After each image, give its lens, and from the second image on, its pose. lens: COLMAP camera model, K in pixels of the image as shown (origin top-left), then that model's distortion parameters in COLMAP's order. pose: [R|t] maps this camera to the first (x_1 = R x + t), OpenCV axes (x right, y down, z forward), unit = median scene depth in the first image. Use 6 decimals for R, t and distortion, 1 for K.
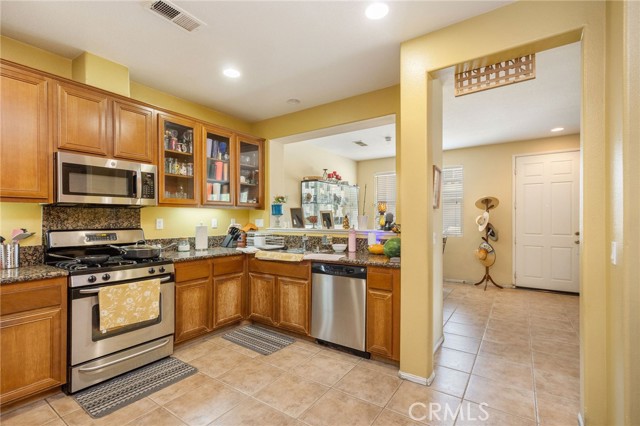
lens RADIAL K [[293.4, 0, 316.9], [0, 293.4, 213.1], [0, 0, 1]] dist [0.017720, 0.000339]
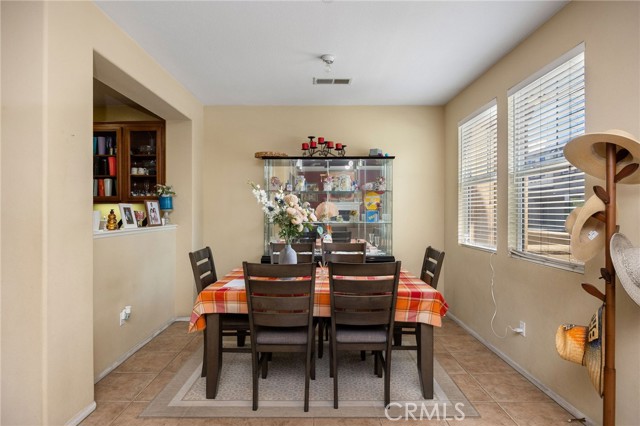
lens RADIAL K [[338.3, 0, 319.8], [0, 338.3, 213.3], [0, 0, 1]] dist [-0.013812, 0.000294]
pose [[0.569527, 0.004981, -0.821957, 1.214606], [0.013292, 0.999795, 0.015269, 0.012181], [0.821865, -0.019622, 0.569344, 1.105365]]
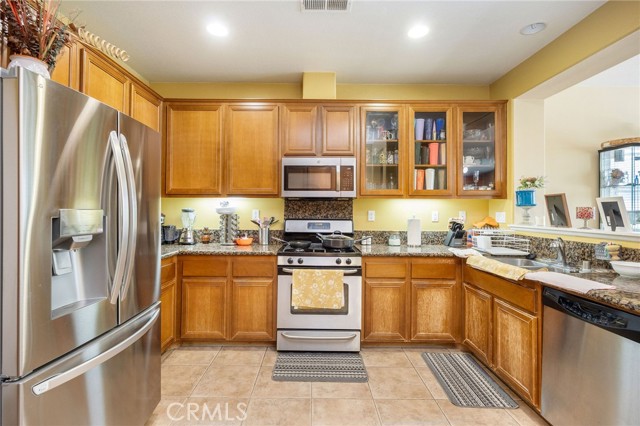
lens RADIAL K [[303.2, 0, 325.5], [0, 303.2, 201.2], [0, 0, 1]] dist [0.000500, 0.000596]
pose [[0.576409, -0.019813, -0.816921, 0.229793], [0.008268, 0.999796, -0.018415, 0.005798], [0.817120, 0.003860, 0.576455, 0.298758]]
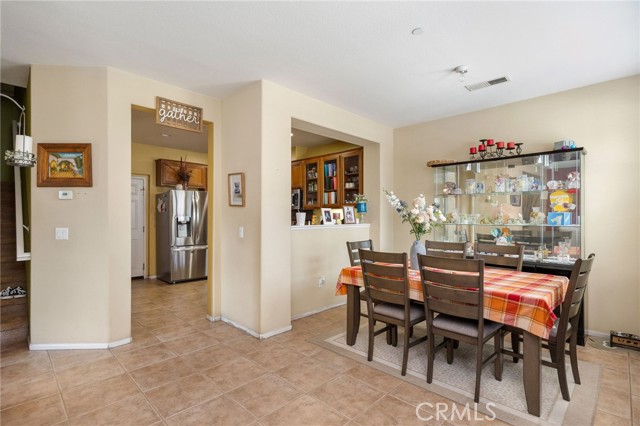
lens RADIAL K [[310.2, 0, 320.9], [0, 310.2, 217.0], [0, 0, 1]] dist [-0.000442, -0.000126]
pose [[-0.169453, 0.003773, -0.985531, 1.445653], [0.016074, 0.999870, 0.001065, 0.028507], [0.985407, -0.015661, -0.169492, 1.419884]]
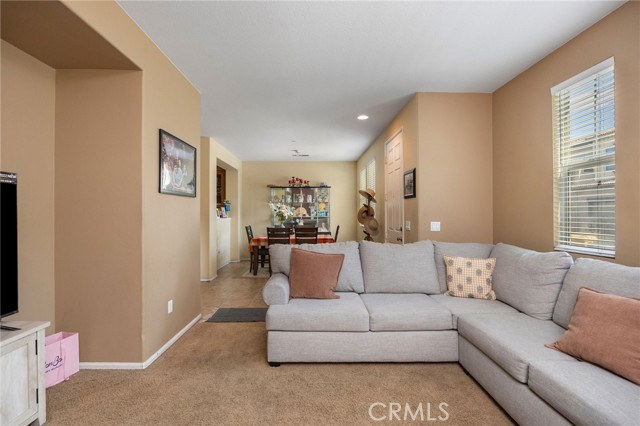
lens RADIAL K [[303.2, 0, 319.2], [0, 303.2, 215.2], [0, 0, 1]] dist [0.000500, 0.000596]
pose [[0.583346, 0.001860, -0.812222, 2.358477], [0.015524, 0.999789, 0.013439, 0.022916], [0.812075, -0.020449, 0.583194, 0.494168]]
